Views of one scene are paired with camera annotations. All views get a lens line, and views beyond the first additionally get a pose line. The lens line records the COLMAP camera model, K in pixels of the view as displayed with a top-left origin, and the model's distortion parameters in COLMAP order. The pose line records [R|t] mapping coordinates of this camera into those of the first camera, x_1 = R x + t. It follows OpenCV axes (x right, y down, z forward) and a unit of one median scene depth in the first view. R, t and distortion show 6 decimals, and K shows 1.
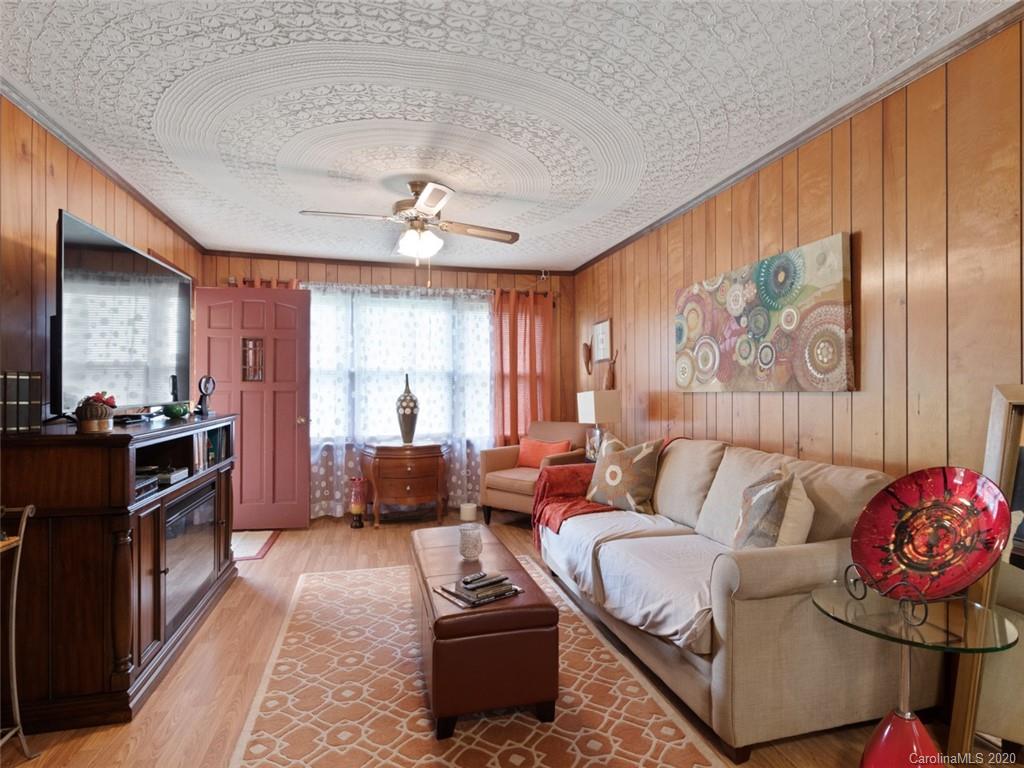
lens RADIAL K [[532.6, 0, 512.7], [0, 532.6, 387.7], [0, 0, 1]] dist [0.005402, -0.001602]
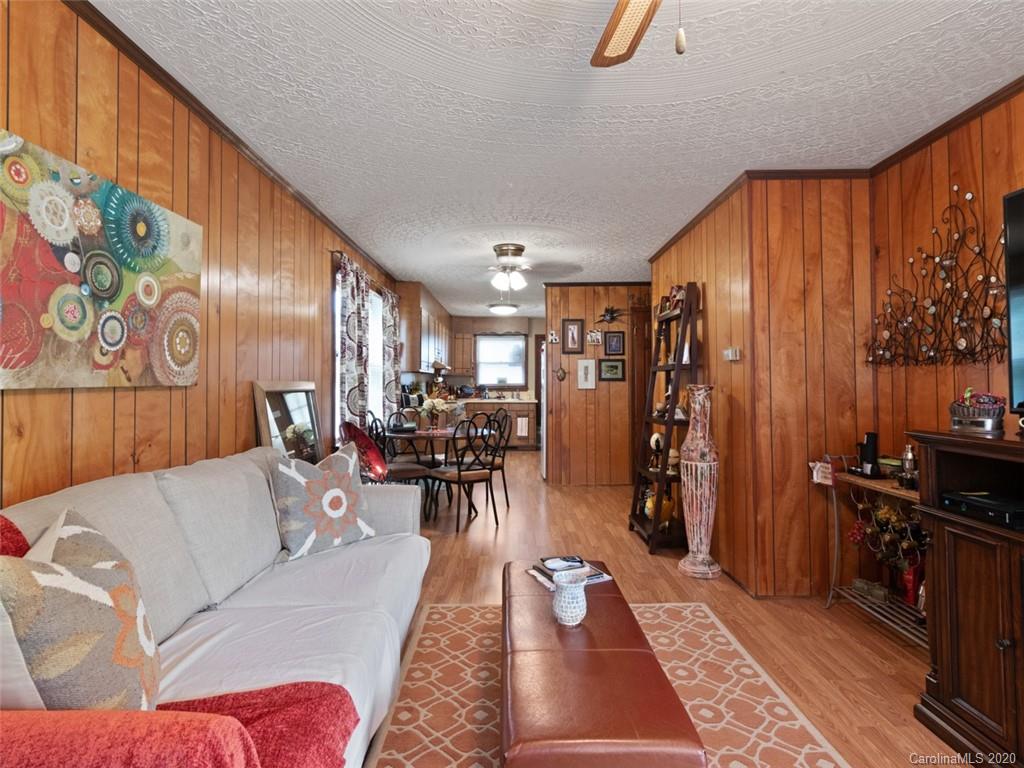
lens RADIAL K [[532.6, 0, 512.4], [0, 532.6, 373.3], [0, 0, 1]] dist [0.005402, -0.001602]
pose [[-0.969475, 0.002541, 0.245178, -0.138506], [-0.003296, 0.999721, -0.023393, 0.004095], [-0.245169, -0.023487, -0.969196, 1.309213]]
